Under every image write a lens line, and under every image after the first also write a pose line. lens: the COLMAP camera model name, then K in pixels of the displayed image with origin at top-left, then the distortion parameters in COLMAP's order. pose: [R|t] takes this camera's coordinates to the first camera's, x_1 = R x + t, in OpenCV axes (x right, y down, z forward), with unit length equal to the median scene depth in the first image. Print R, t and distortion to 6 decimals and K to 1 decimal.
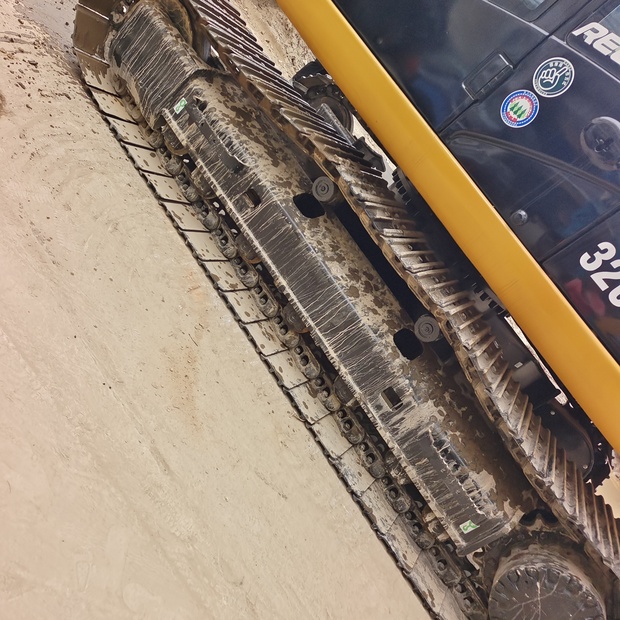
lens RADIAL K [[558.5, 0, 310.0], [0, 558.5, 310.0], [0, 0, 1]] dist [-0.003089, 0.063852]
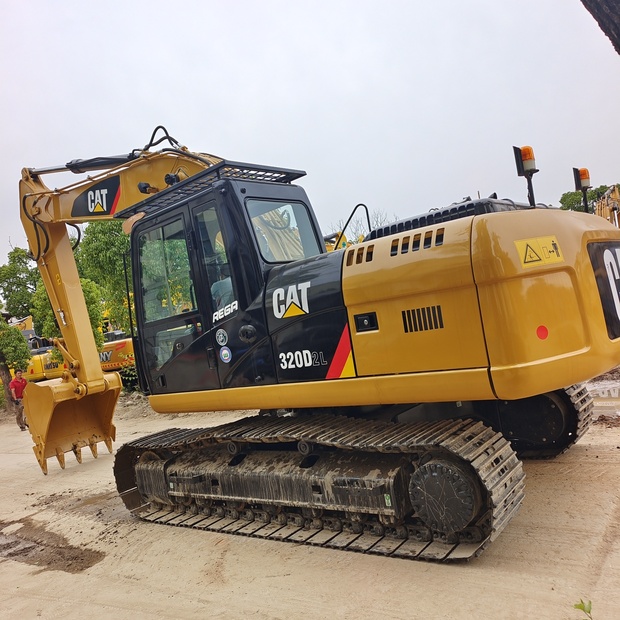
lens RADIAL K [[558.5, 0, 310.0], [0, 558.5, 310.0], [0, 0, 1]] dist [-0.003089, 0.063852]
pose [[0.562952, -0.826490, 0.000254, 0.575905], [0.671693, 0.457335, -0.582814, 0.870101], [0.481574, 0.328267, 0.812606, -0.560680]]
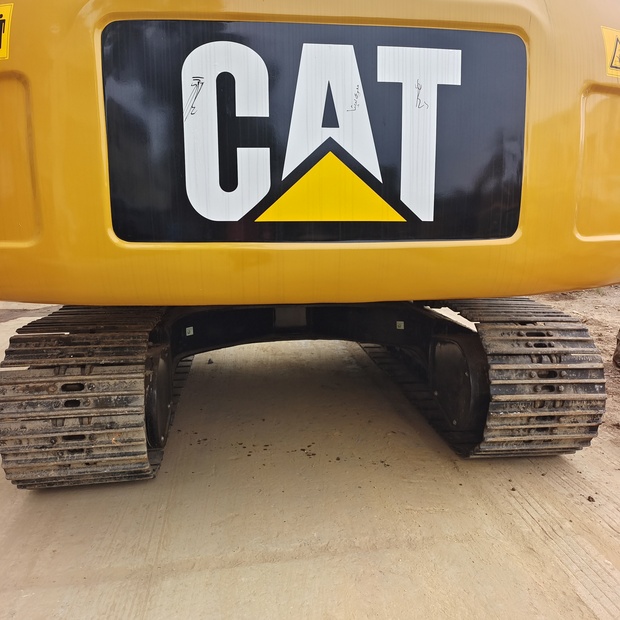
lens RADIAL K [[558.5, 0, 310.0], [0, 558.5, 310.0], [0, 0, 1]] dist [-0.003089, 0.063852]
pose [[0.493150, -0.623121, -0.607062, 1.380000], [0.025887, 0.708019, -0.705719, 1.122040], [0.869559, 0.332311, 0.365290, 0.899687]]
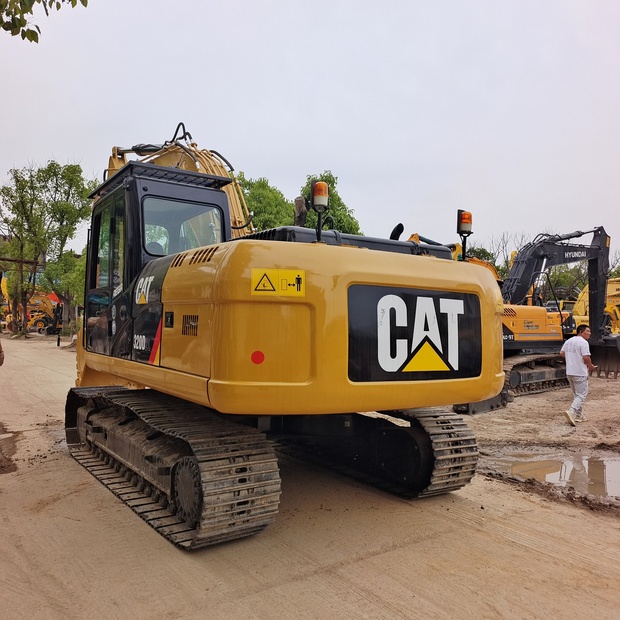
lens RADIAL K [[558.5, 0, 310.0], [0, 558.5, 310.0], [0, 0, 1]] dist [-0.003089, 0.063852]
pose [[0.683468, -0.705610, -0.187046, 1.237313], [0.382926, 0.564707, -0.731077, 1.465115], [0.621481, 0.428043, 0.656156, -0.122040]]
